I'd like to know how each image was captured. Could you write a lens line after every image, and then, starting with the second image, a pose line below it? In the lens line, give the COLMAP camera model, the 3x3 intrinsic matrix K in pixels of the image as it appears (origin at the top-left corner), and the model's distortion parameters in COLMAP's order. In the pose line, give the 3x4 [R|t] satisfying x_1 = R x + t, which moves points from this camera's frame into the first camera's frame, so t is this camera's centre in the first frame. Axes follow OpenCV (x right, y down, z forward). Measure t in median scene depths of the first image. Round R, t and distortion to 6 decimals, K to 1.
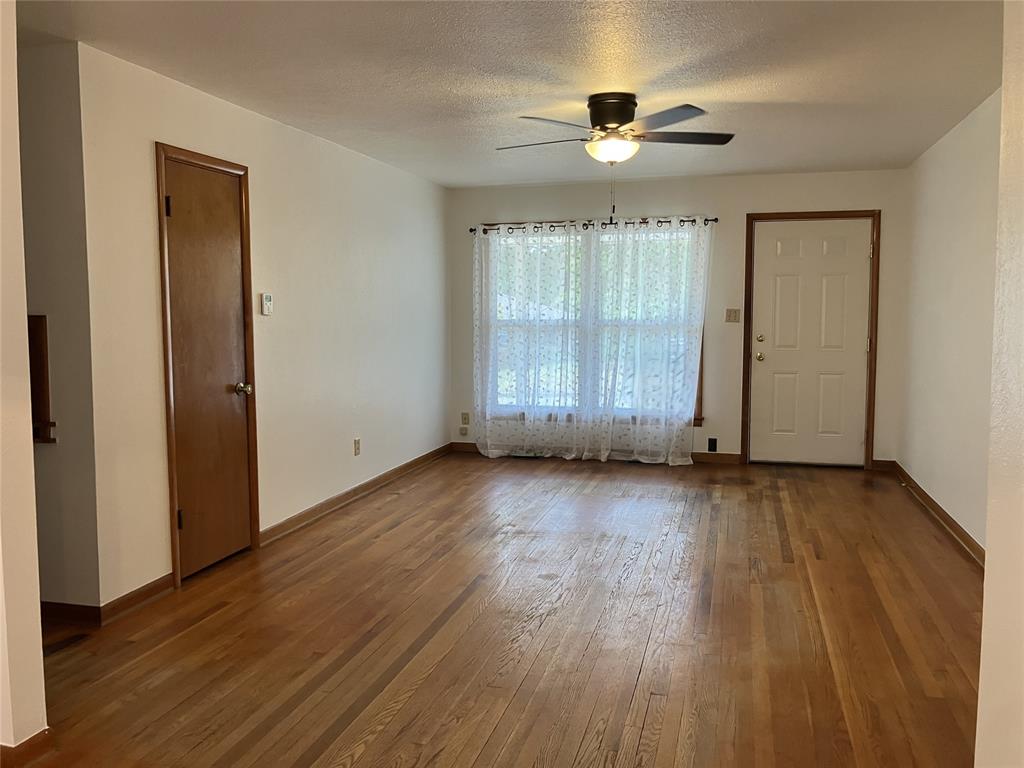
lens RADIAL K [[849.1, 0, 502.1], [0, 849.1, 376.2], [0, 0, 1]] dist [0.039623, -0.107098]
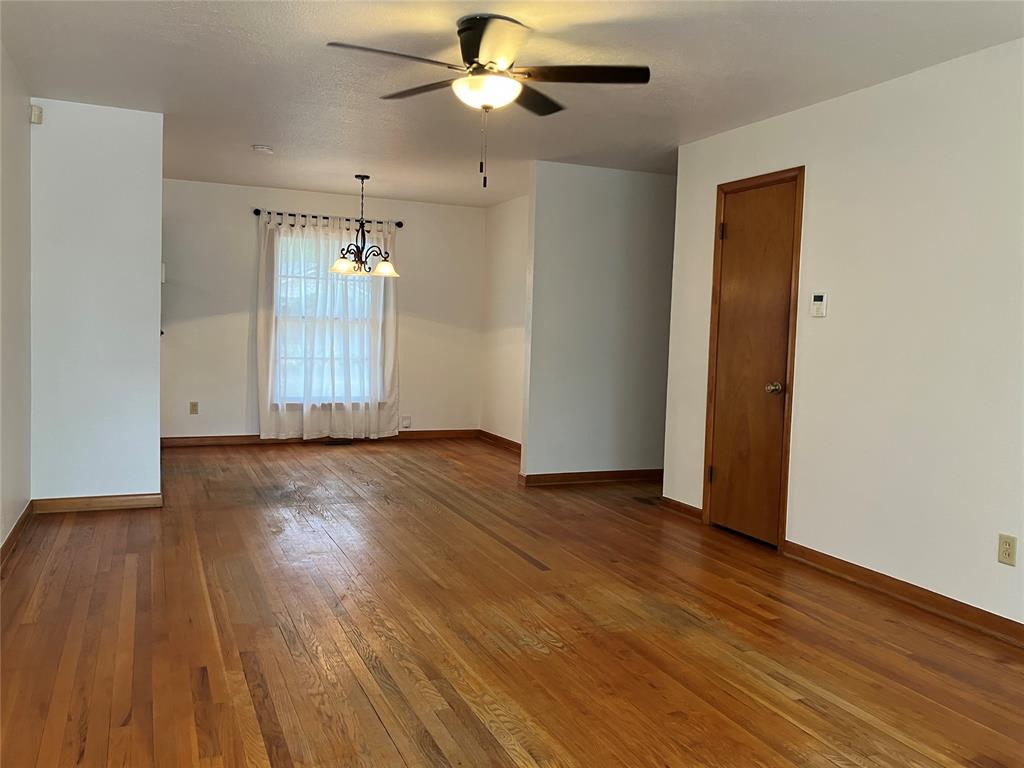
lens RADIAL K [[849.1, 0, 520.4], [0, 849.1, 381.2], [0, 0, 1]] dist [0.039623, -0.107098]
pose [[-0.774894, 0.019267, -0.631798, 0.382651], [-0.081641, 0.988112, 0.130265, -0.066894], [0.626797, 0.152523, -0.764109, 1.047177]]
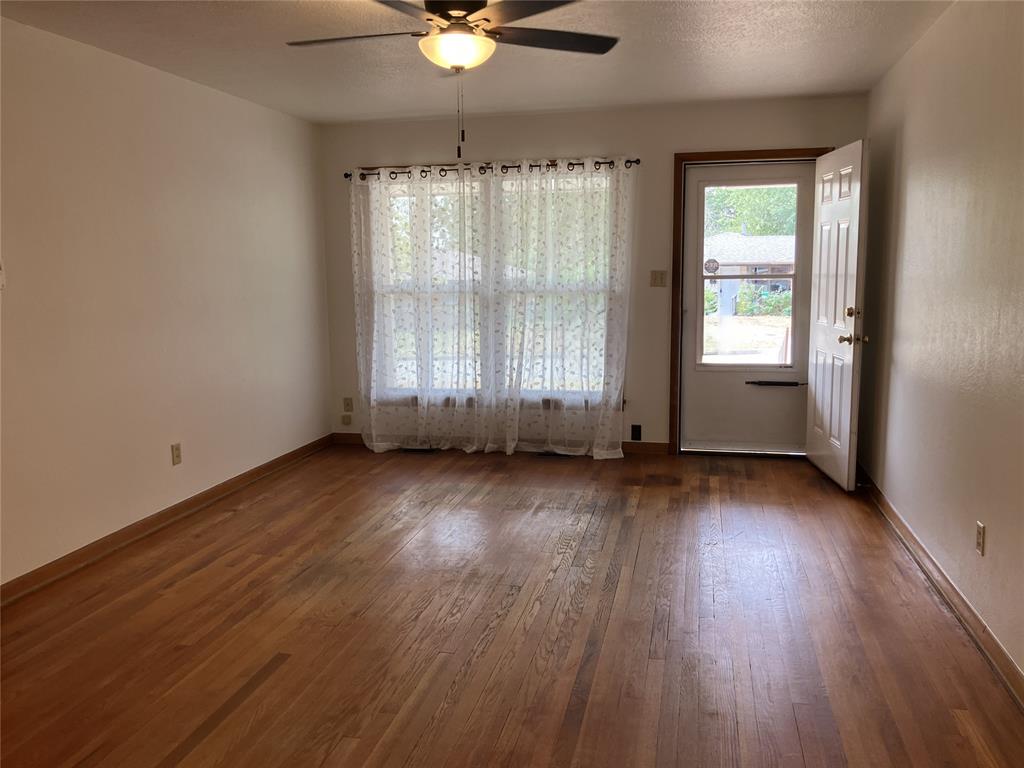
lens RADIAL K [[849.1, 0, 515.3], [0, 849.1, 388.1], [0, 0, 1]] dist [0.039623, -0.107098]
pose [[0.998251, -0.016585, 0.056746, 0.083502], [0.012888, 0.997808, 0.064906, -0.020643], [-0.057698, -0.064061, 0.996277, 0.177529]]
